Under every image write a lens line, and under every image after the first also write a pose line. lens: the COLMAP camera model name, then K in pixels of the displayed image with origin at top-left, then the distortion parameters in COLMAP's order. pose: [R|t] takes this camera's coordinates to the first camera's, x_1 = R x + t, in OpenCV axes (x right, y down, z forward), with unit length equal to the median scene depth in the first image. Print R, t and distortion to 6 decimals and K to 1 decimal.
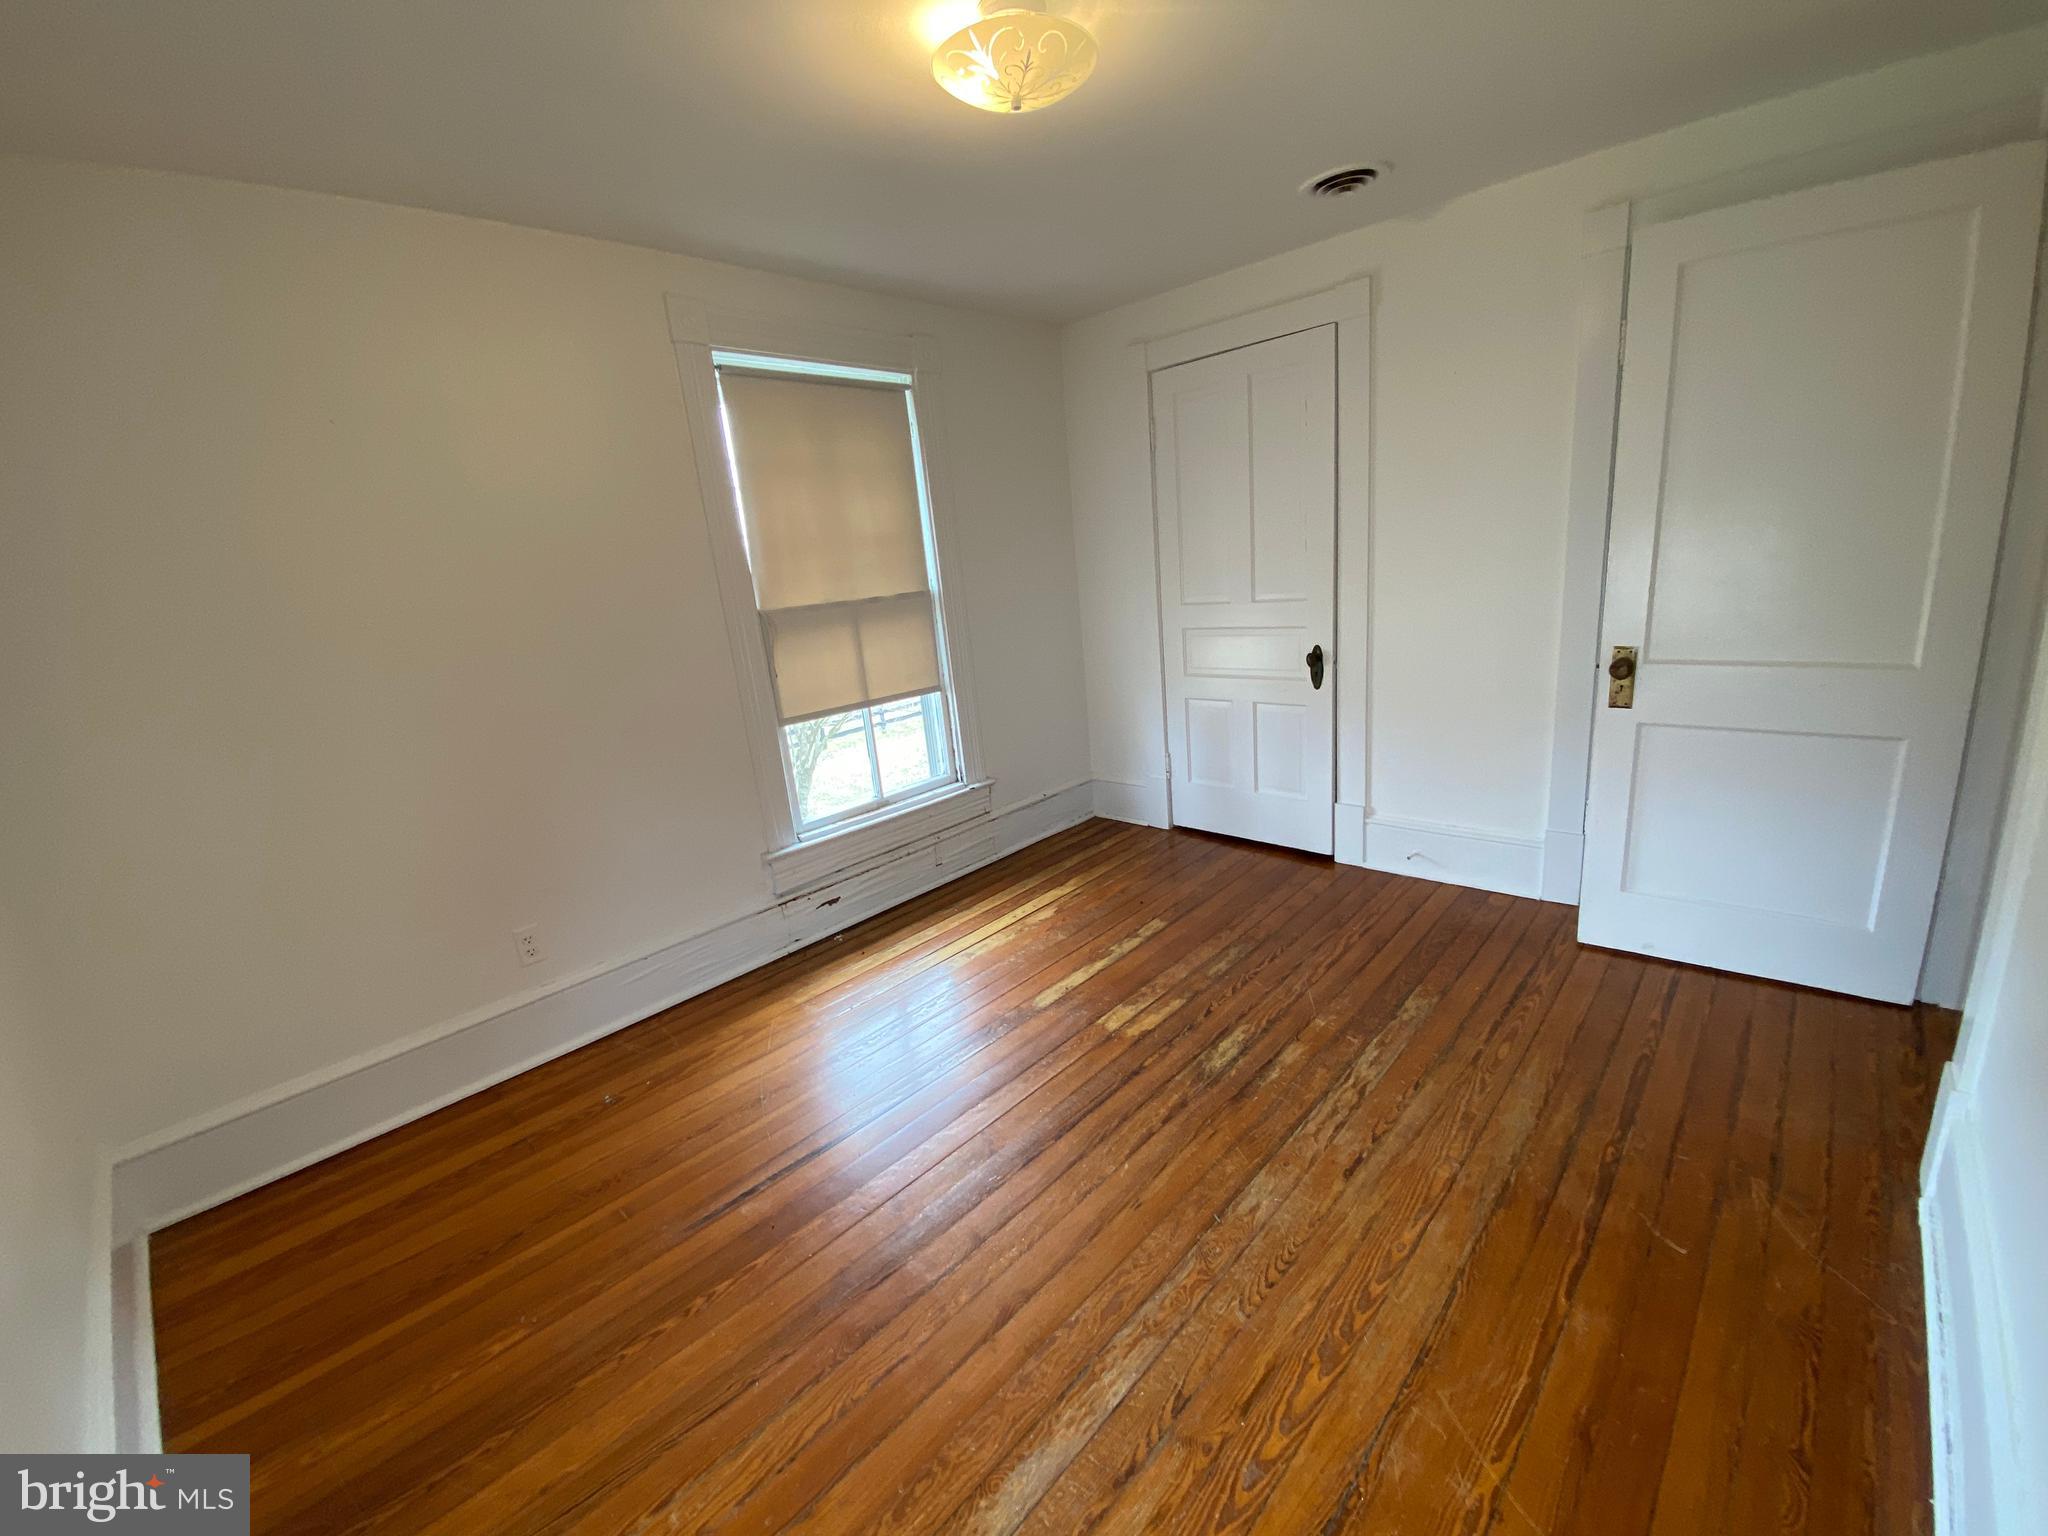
lens RADIAL K [[837.8, 0, 1026.0], [0, 837.8, 769.4], [0, 0, 1]] dist [0.023589, -0.021373]
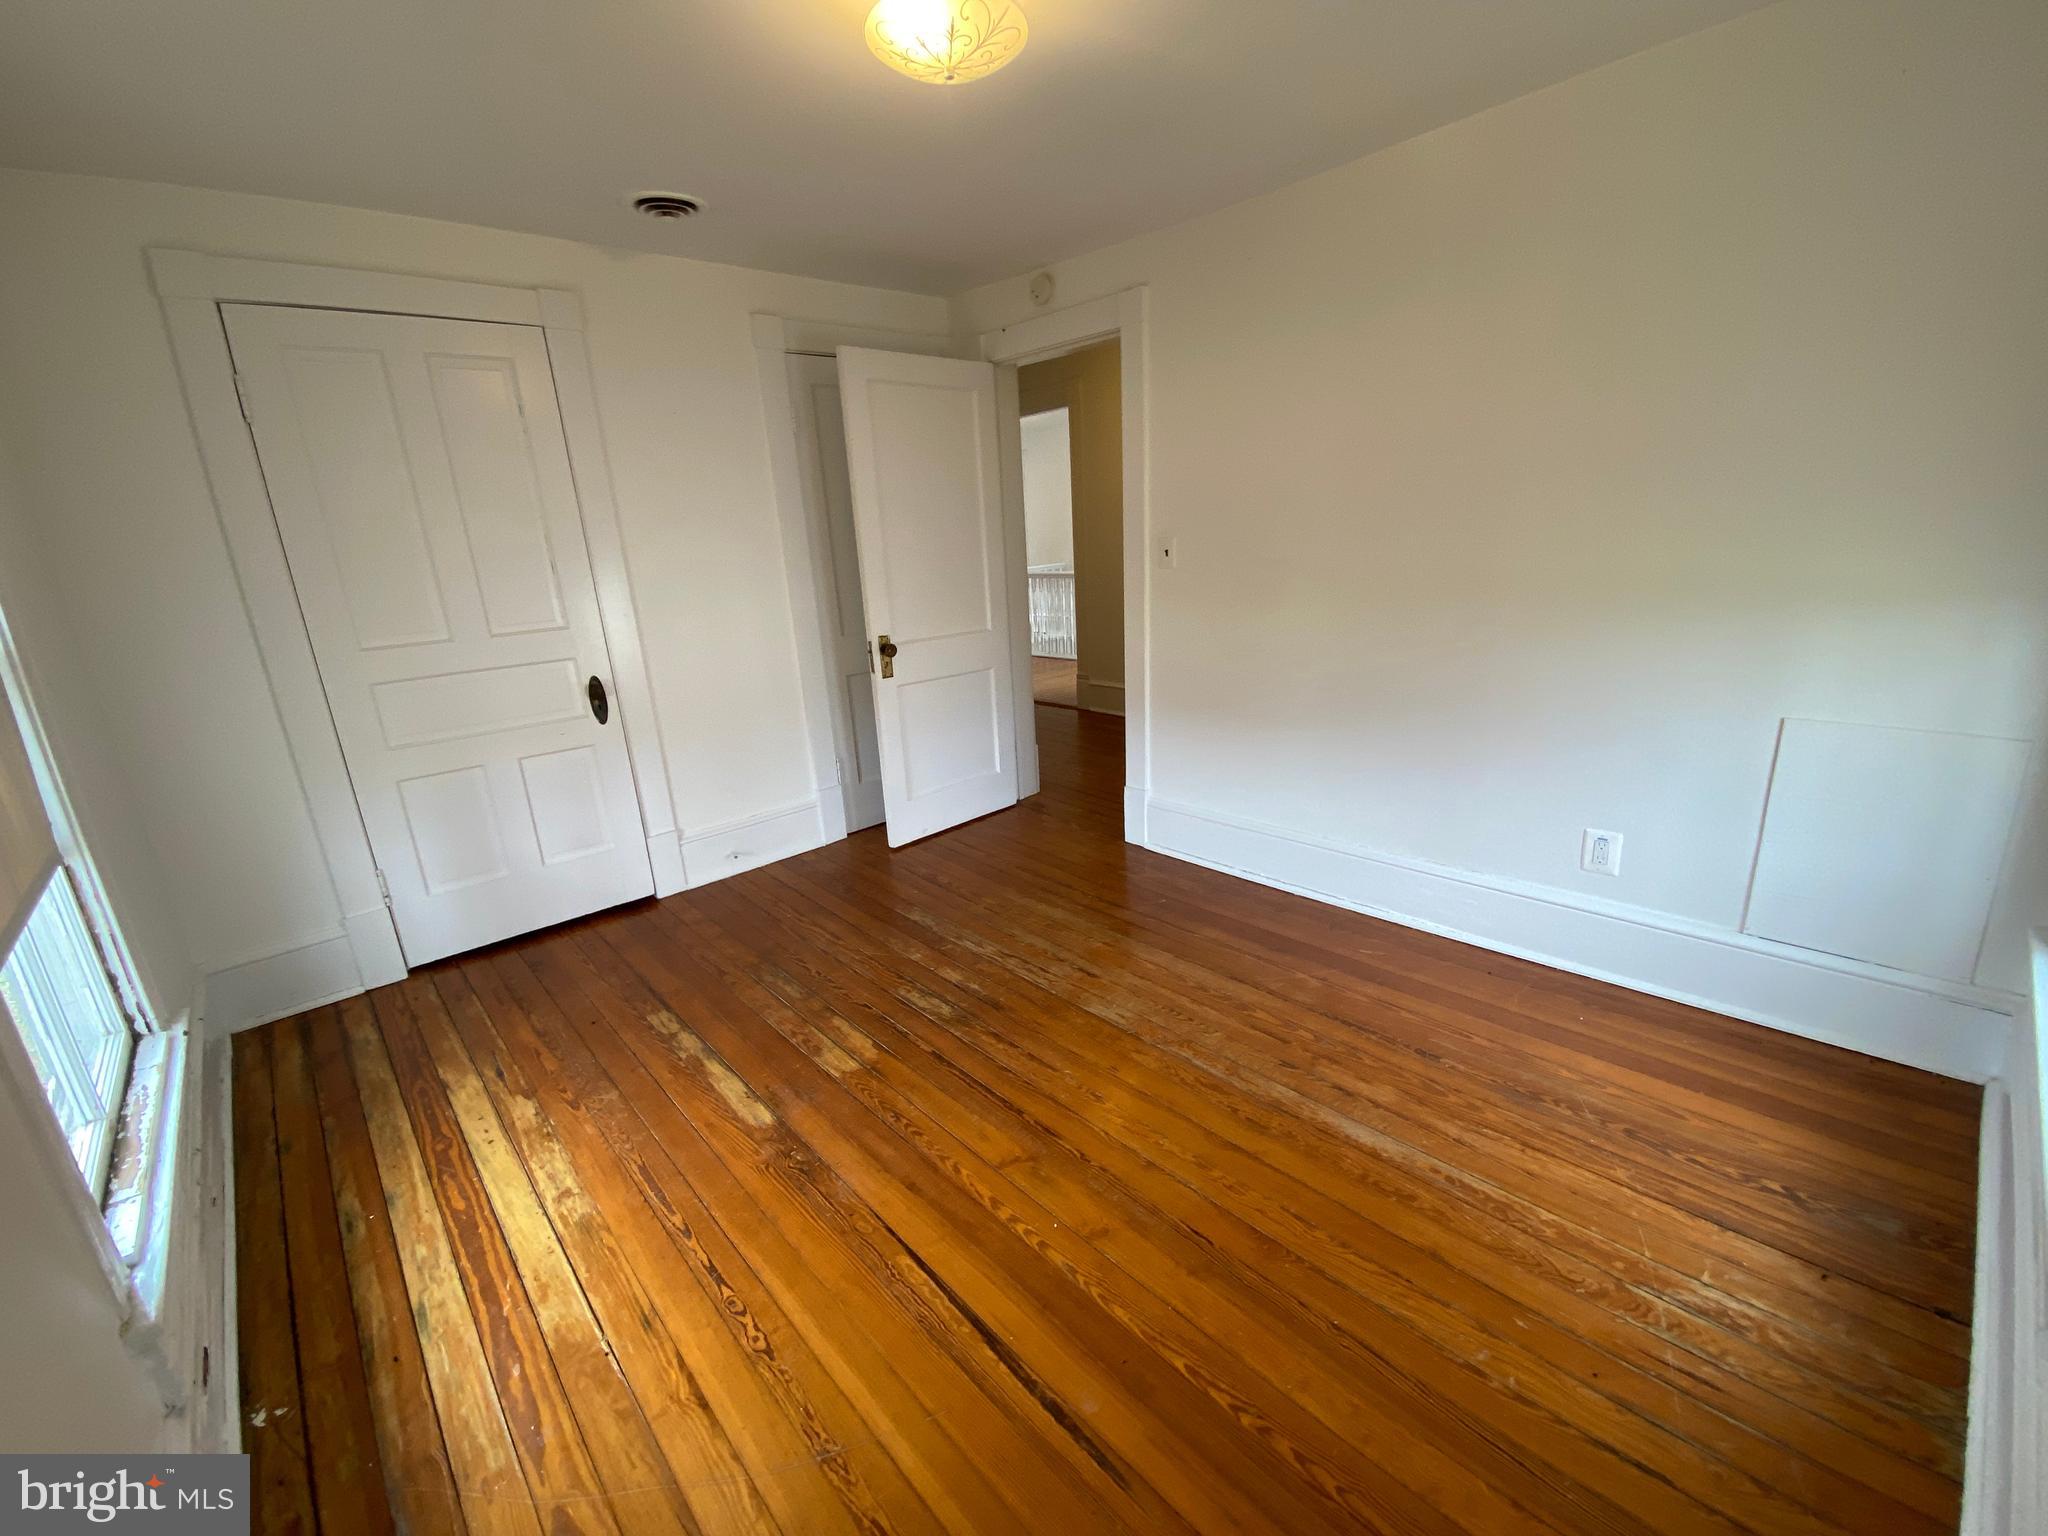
lens RADIAL K [[838.9, 0, 1014.4], [0, 838.9, 764.6], [0, 0, 1]] dist [0.066034, -0.044955]
pose [[0.082624, -0.193442, 0.977626, -0.714334], [0.292289, 0.942544, 0.161798, -0.099504], [-0.952754, 0.272382, 0.134417, 0.614975]]
